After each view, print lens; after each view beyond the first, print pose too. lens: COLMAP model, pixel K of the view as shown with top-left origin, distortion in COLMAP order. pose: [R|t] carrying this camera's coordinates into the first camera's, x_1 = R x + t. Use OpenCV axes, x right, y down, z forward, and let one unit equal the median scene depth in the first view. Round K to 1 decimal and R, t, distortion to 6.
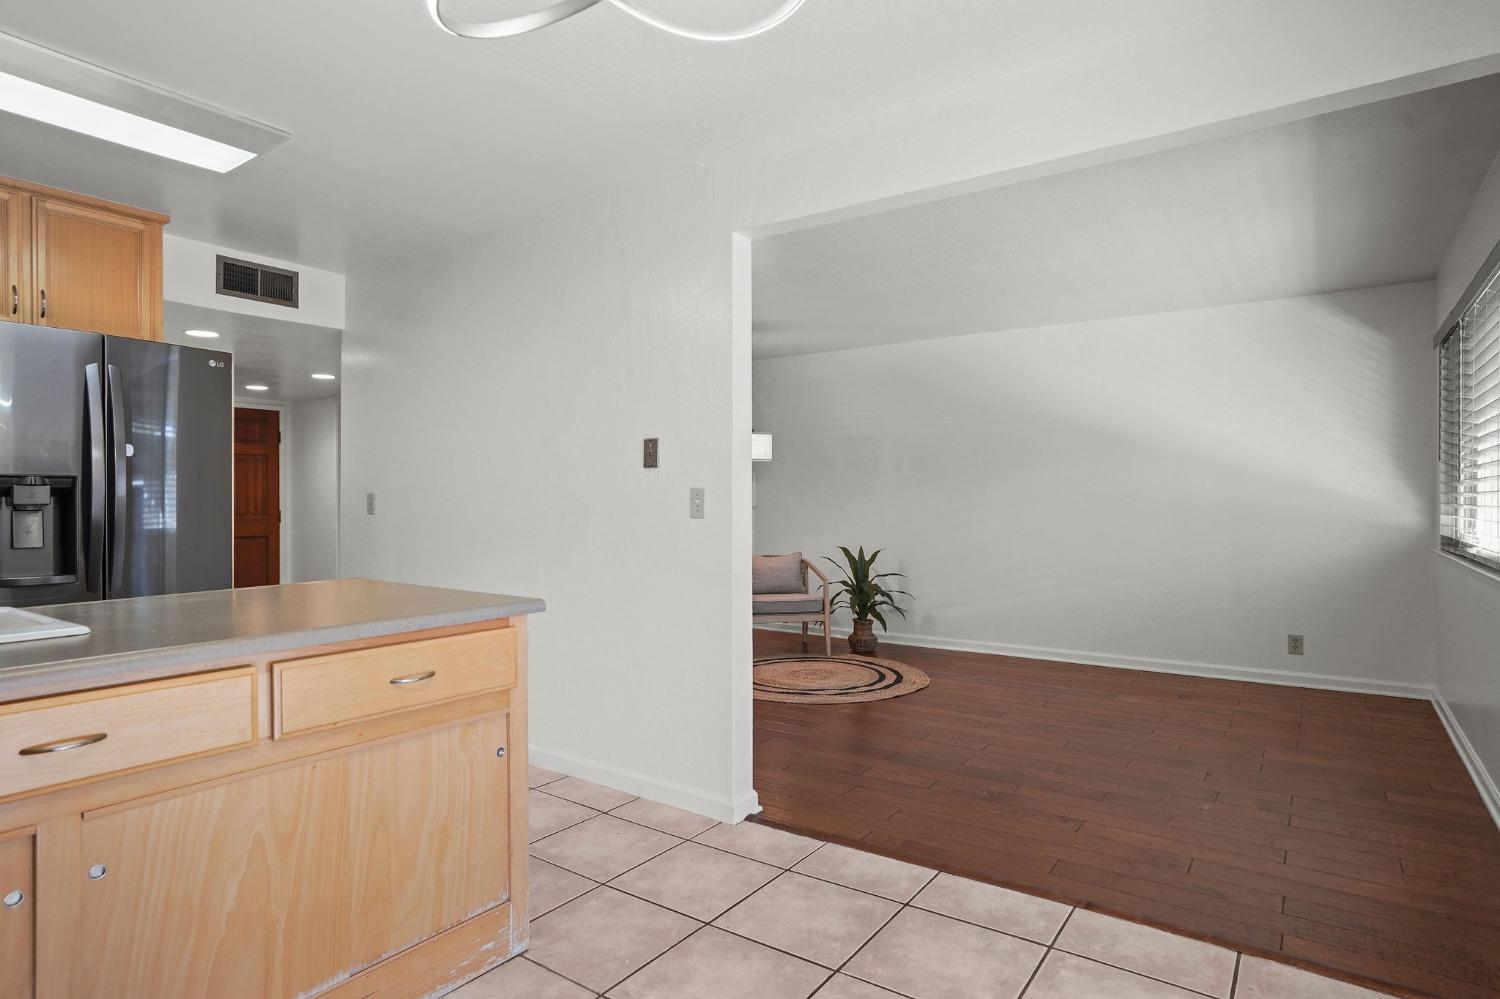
lens RADIAL K [[821.6, 0, 743.9], [0, 821.6, 509.6], [0, 0, 1]] dist [-0.065225, 0.055128]
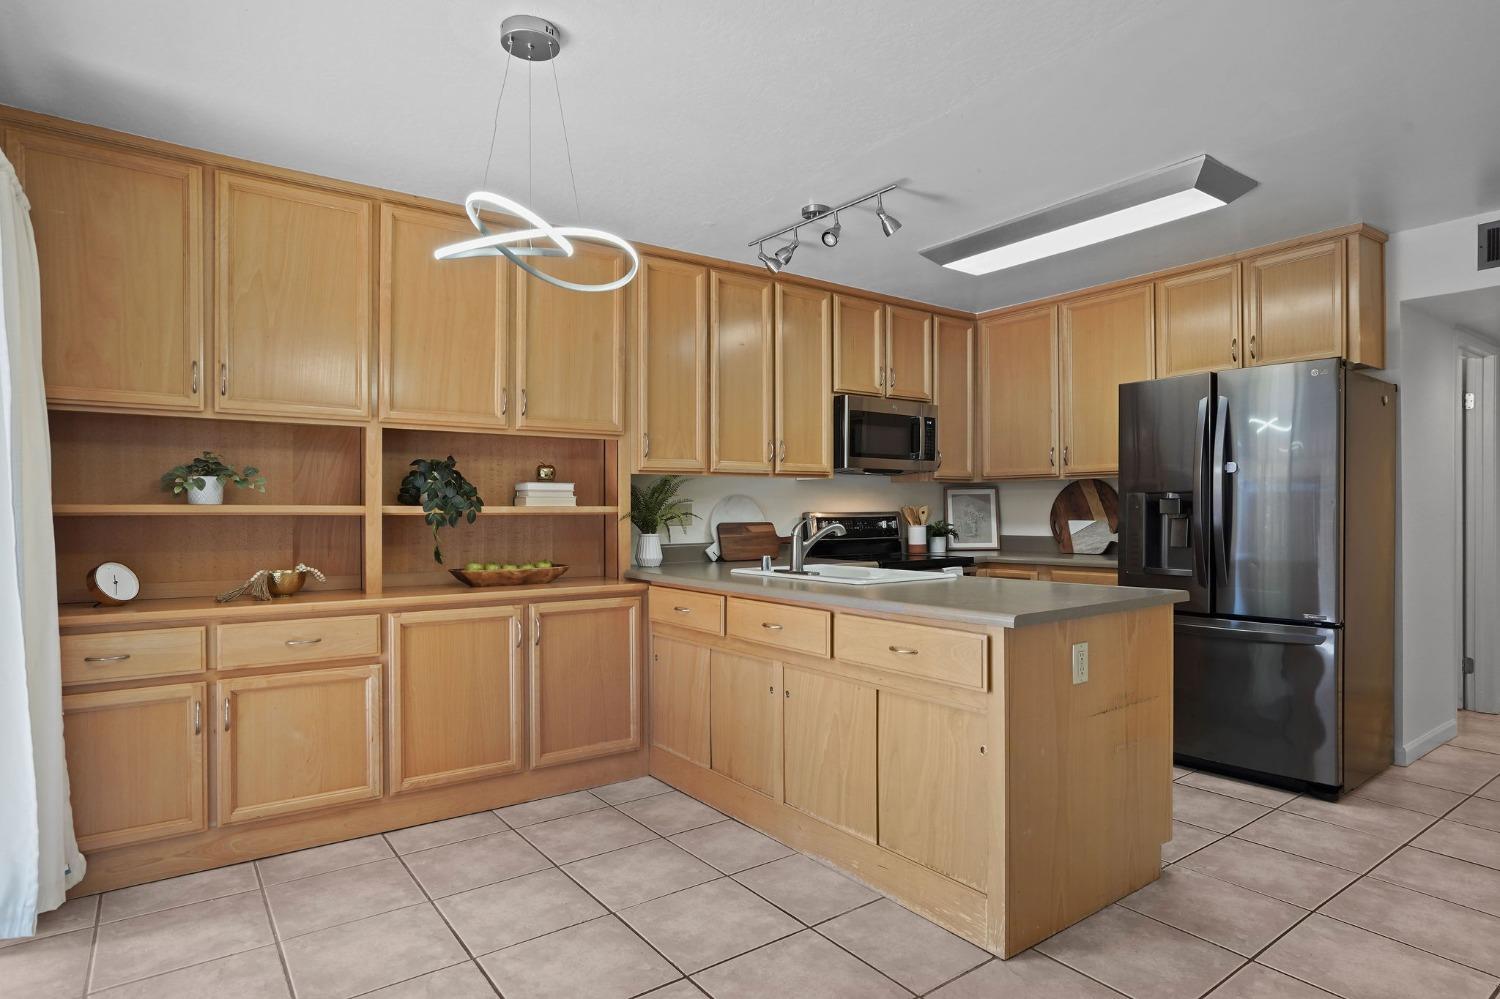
lens RADIAL K [[821.6, 0, 743.9], [0, 821.6, 509.6], [0, 0, 1]] dist [-0.065225, 0.055128]
pose [[-0.320112, 0.001499, -0.947378, 0.261161], [-0.005534, 0.999979, 0.003452, -0.006132], [0.947363, 0.006348, -0.320097, 0.334710]]
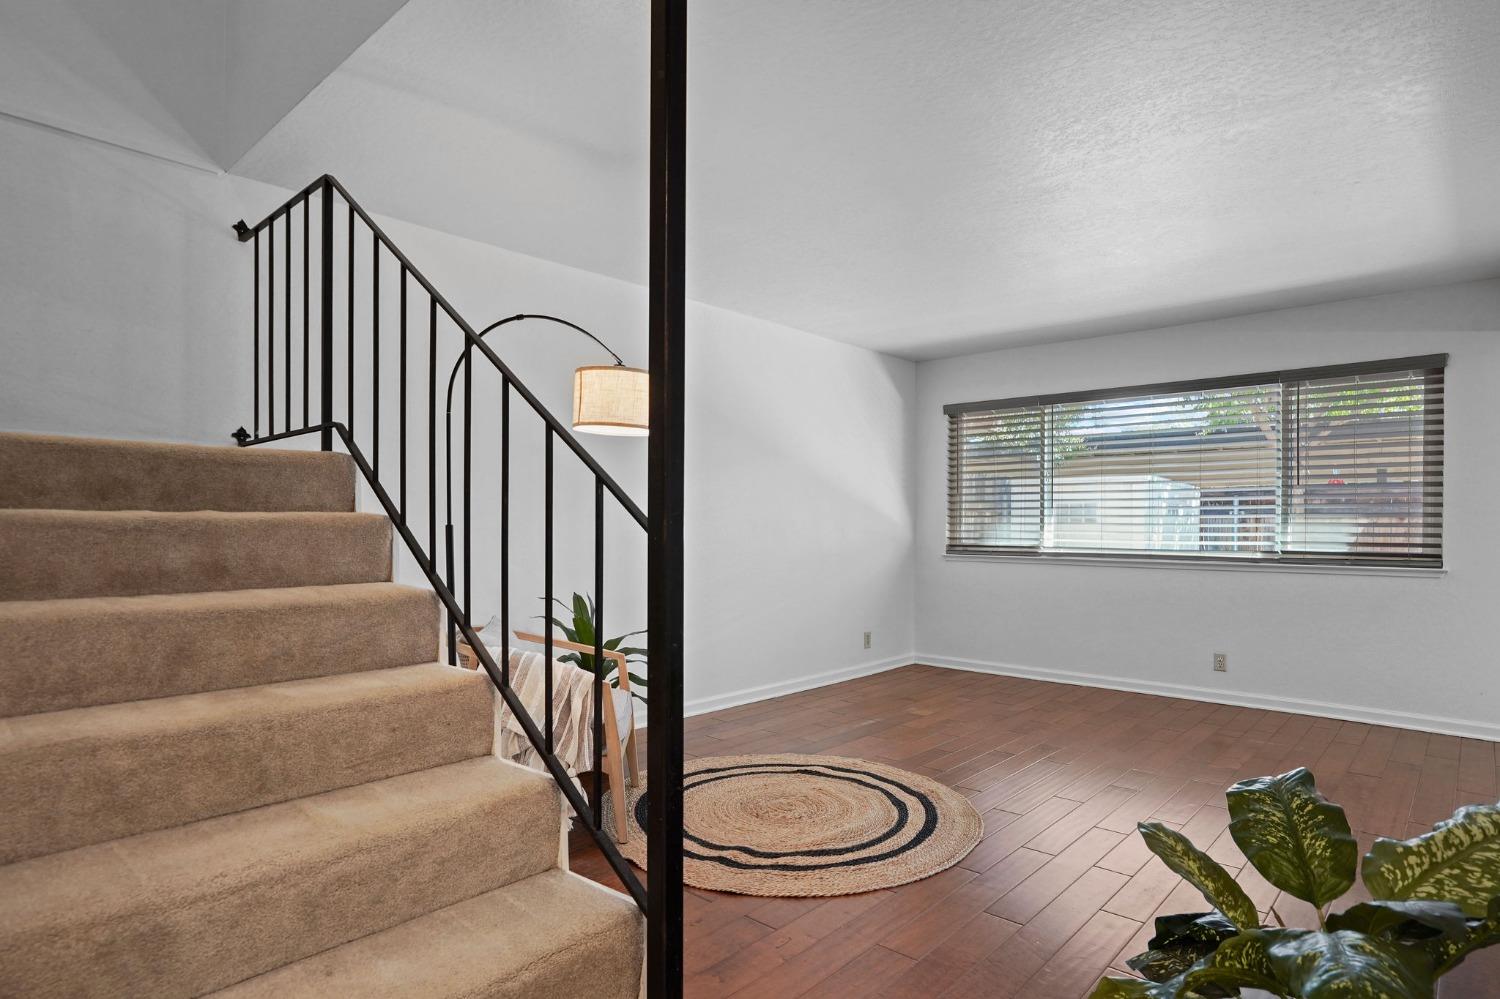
lens RADIAL K [[821.6, 0, 743.9], [0, 821.6, 509.6], [0, 0, 1]] dist [-0.065225, 0.055128]
pose [[0.132135, 0.015794, 0.991106, -0.444328], [0.007285, 0.999831, -0.016905, -0.005493], [-0.991205, 0.009454, 0.131998, 0.821263]]
